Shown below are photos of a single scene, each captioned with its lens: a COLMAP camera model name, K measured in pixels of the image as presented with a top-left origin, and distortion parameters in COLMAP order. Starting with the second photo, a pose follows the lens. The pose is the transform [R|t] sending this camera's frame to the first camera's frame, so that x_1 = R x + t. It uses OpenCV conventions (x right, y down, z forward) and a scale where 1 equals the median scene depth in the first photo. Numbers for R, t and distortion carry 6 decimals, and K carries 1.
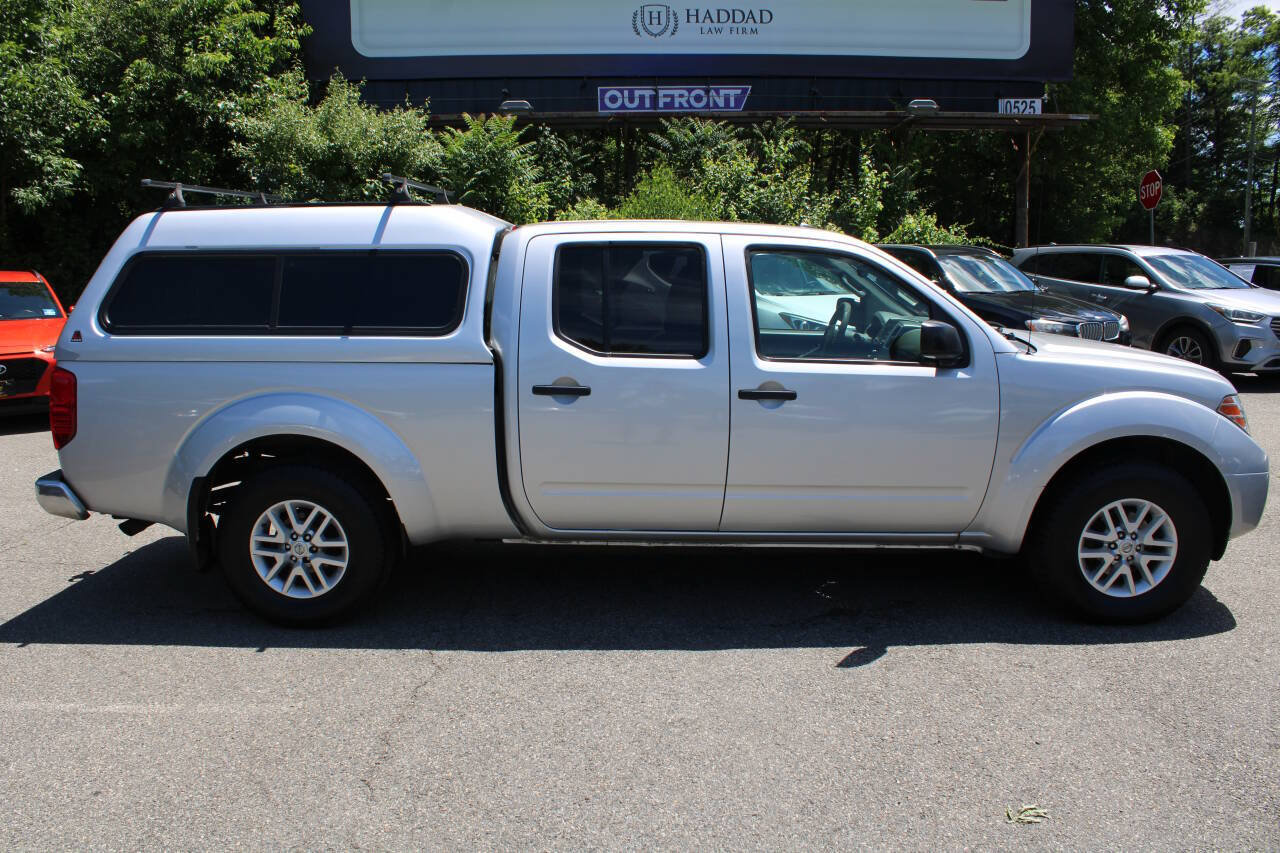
lens RADIAL K [[1057.7, 0, 619.4], [0, 1057.7, 424.3], [0, 0, 1]] dist [-0.169174, 0.154003]
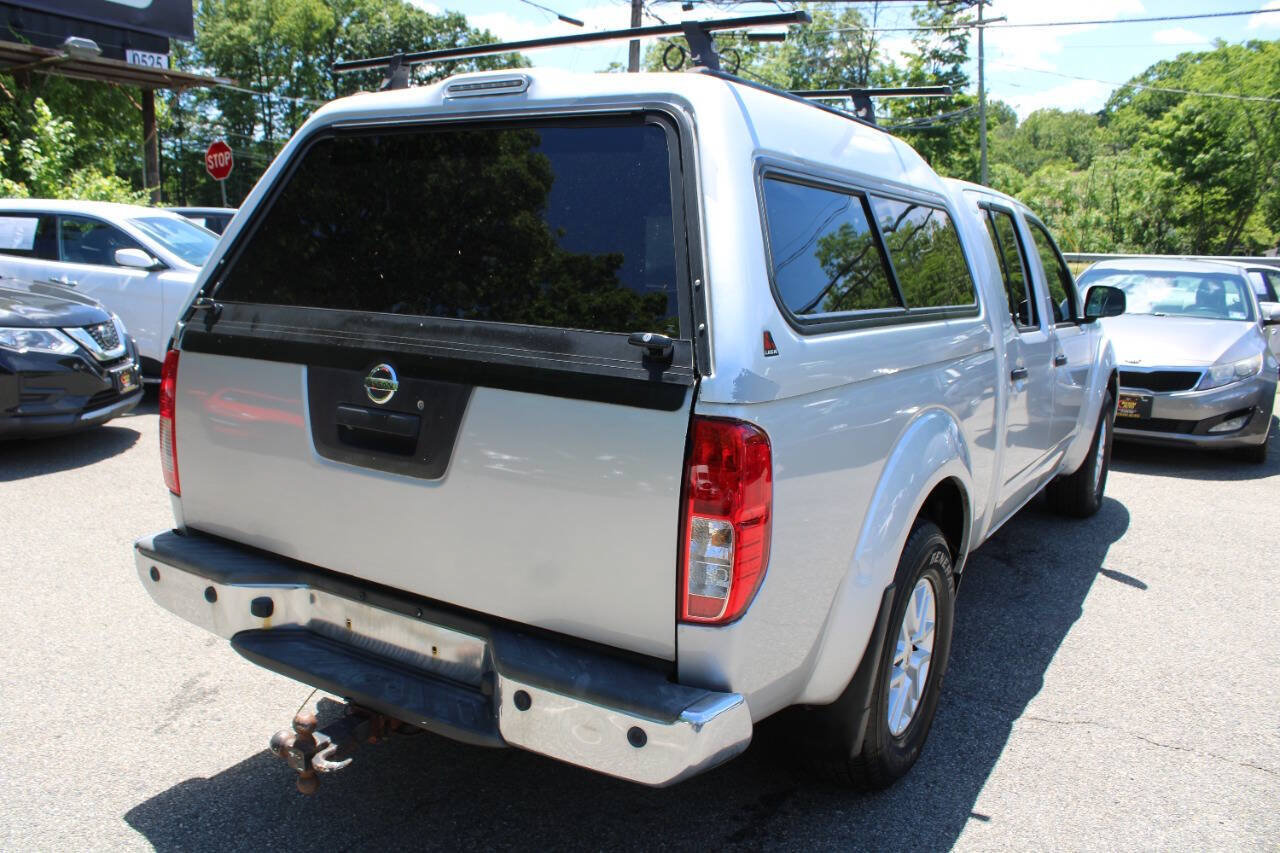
lens RADIAL K [[1057.7, 0, 619.4], [0, 1057.7, 424.3], [0, 0, 1]] dist [-0.169174, 0.154003]
pose [[0.517350, -0.127898, 0.846163, -0.908080], [0.105575, 0.990754, 0.085204, -0.093777], [-0.849237, 0.045253, 0.526069, 0.793067]]
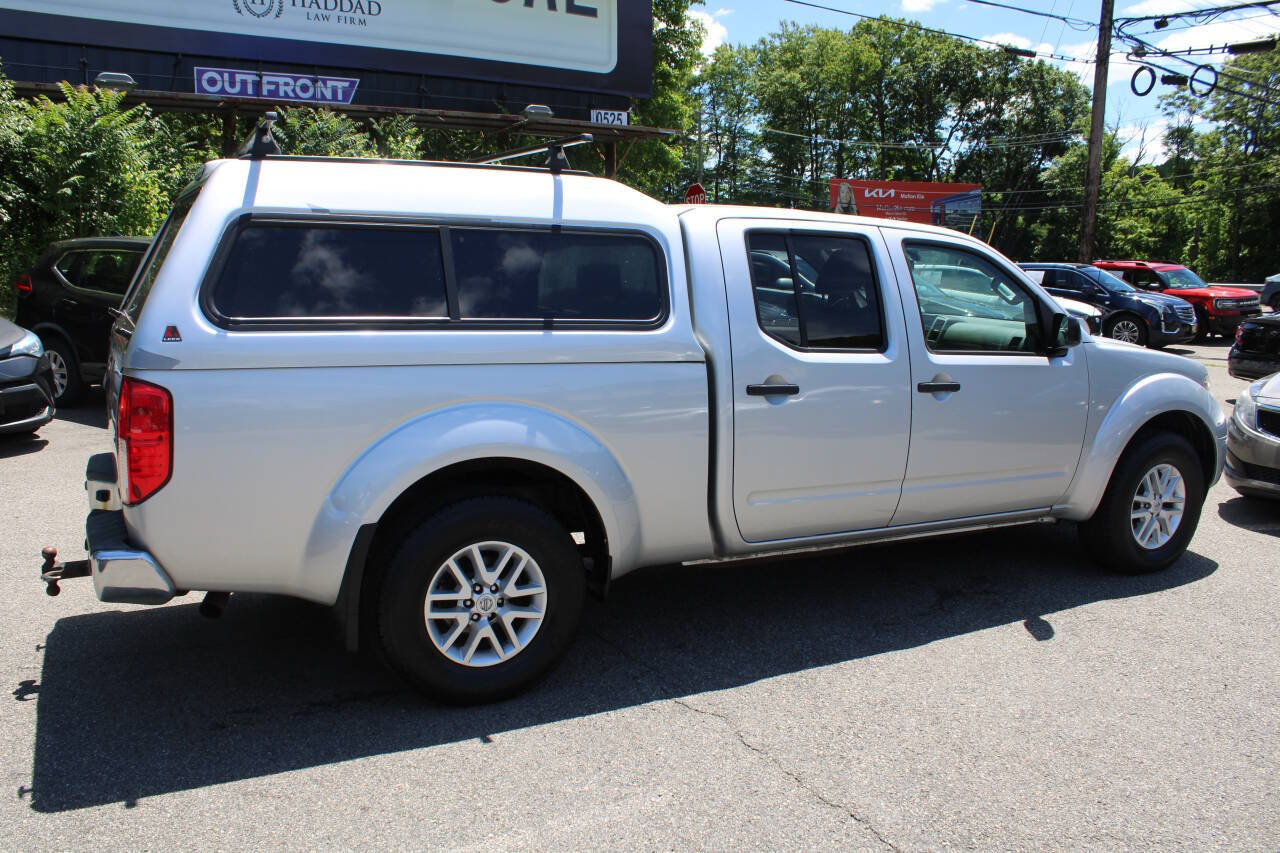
lens RADIAL K [[1057.7, 0, 619.4], [0, 1057.7, 424.3], [0, 0, 1]] dist [-0.169174, 0.154003]
pose [[0.876941, -0.050801, 0.477906, -0.580995], [0.053474, 0.998537, 0.008020, -0.015679], [-0.477615, 0.018523, 0.878374, 0.252827]]
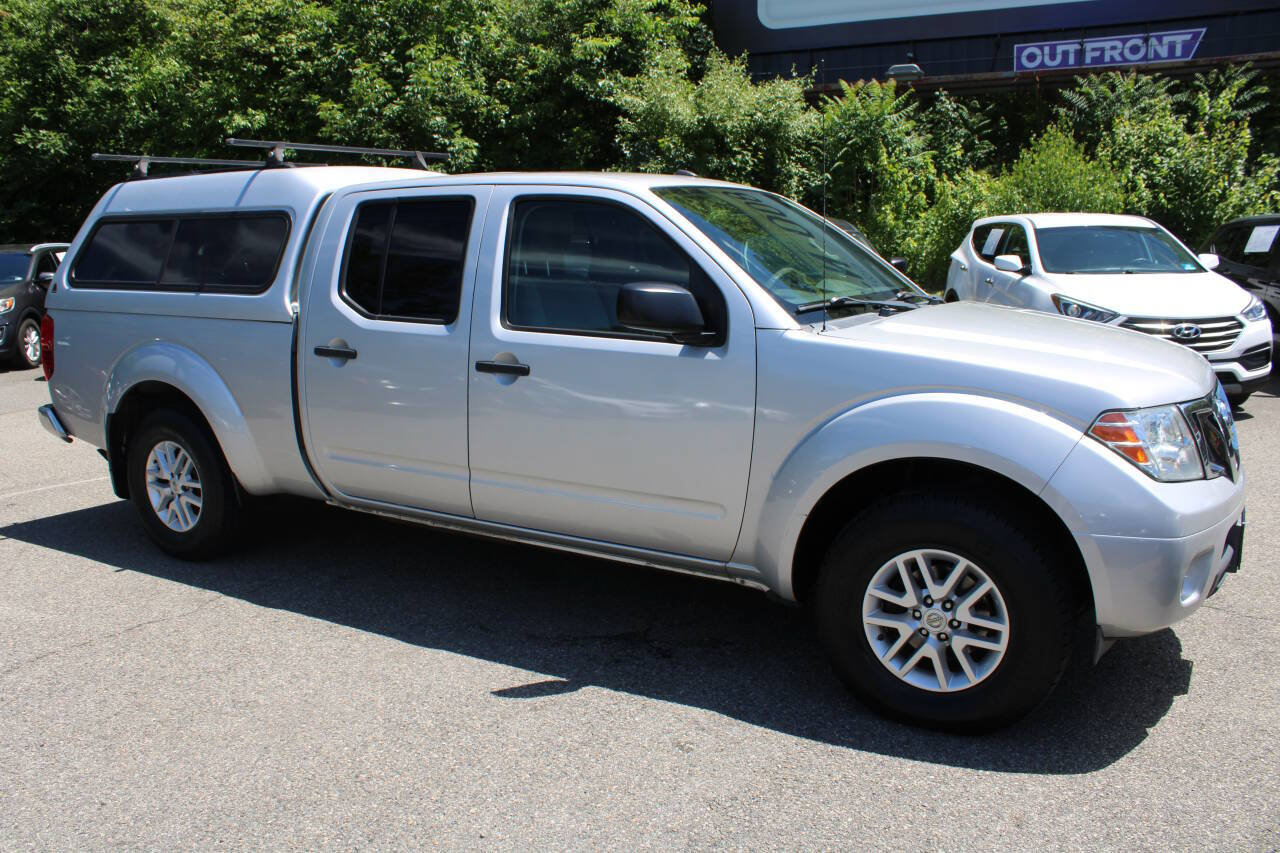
lens RADIAL K [[1057.7, 0, 619.4], [0, 1057.7, 424.3], [0, 0, 1]] dist [-0.169174, 0.154003]
pose [[0.867445, 0.082449, -0.490654, 0.619773], [-0.073547, 0.996589, 0.037439, -0.020334], [0.492067, 0.003610, 0.870550, 0.278991]]
